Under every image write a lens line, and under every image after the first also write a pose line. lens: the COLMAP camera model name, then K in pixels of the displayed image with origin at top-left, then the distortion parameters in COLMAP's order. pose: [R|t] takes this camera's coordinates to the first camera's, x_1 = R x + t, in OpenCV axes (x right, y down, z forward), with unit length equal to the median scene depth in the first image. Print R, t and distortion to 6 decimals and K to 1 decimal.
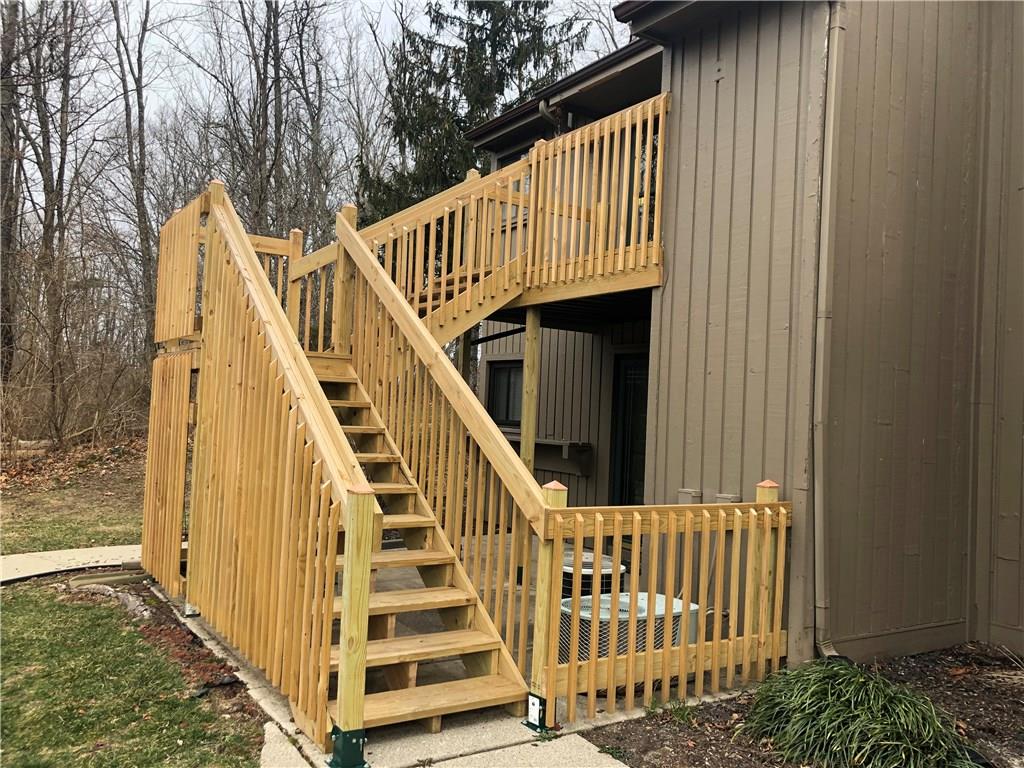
lens RADIAL K [[835.3, 0, 511.9], [0, 835.3, 386.2], [0, 0, 1]] dist [0.048014, -0.043790]
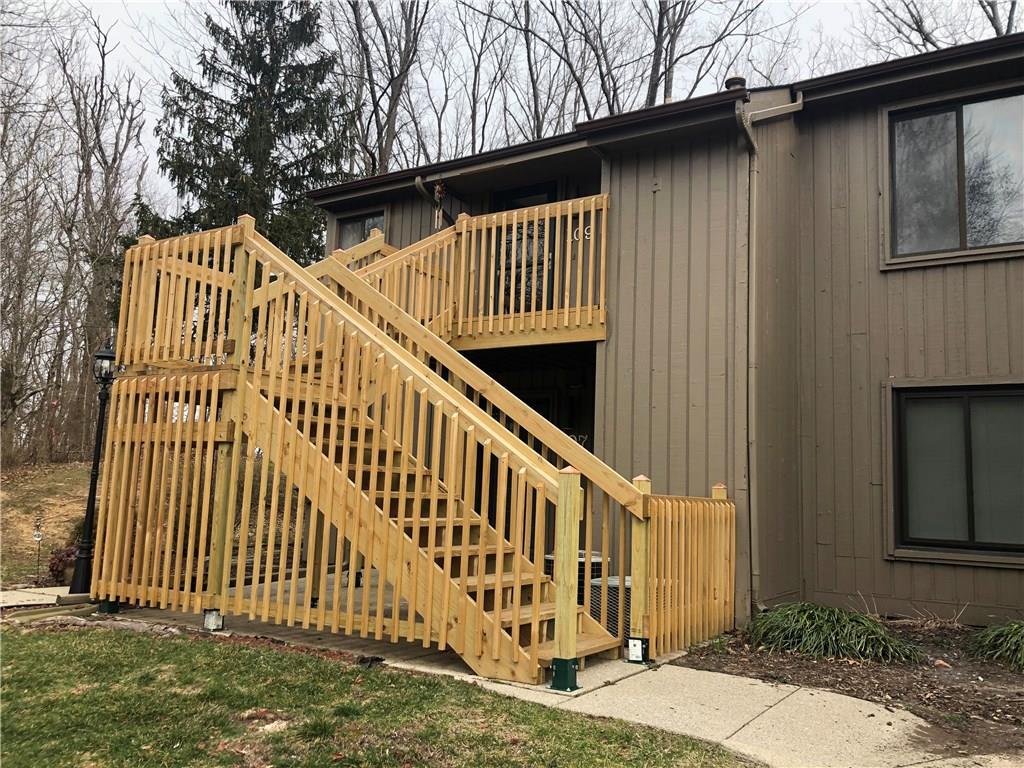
lens RADIAL K [[835.3, 0, 513.7], [0, 835.3, 382.3], [0, 0, 1]] dist [0.048014, -0.043790]
pose [[0.907685, 0.046742, 0.417040, -0.482044], [-0.009240, 0.995763, -0.091493, 0.062892], [-0.419550, 0.079193, 0.904271, -0.090548]]
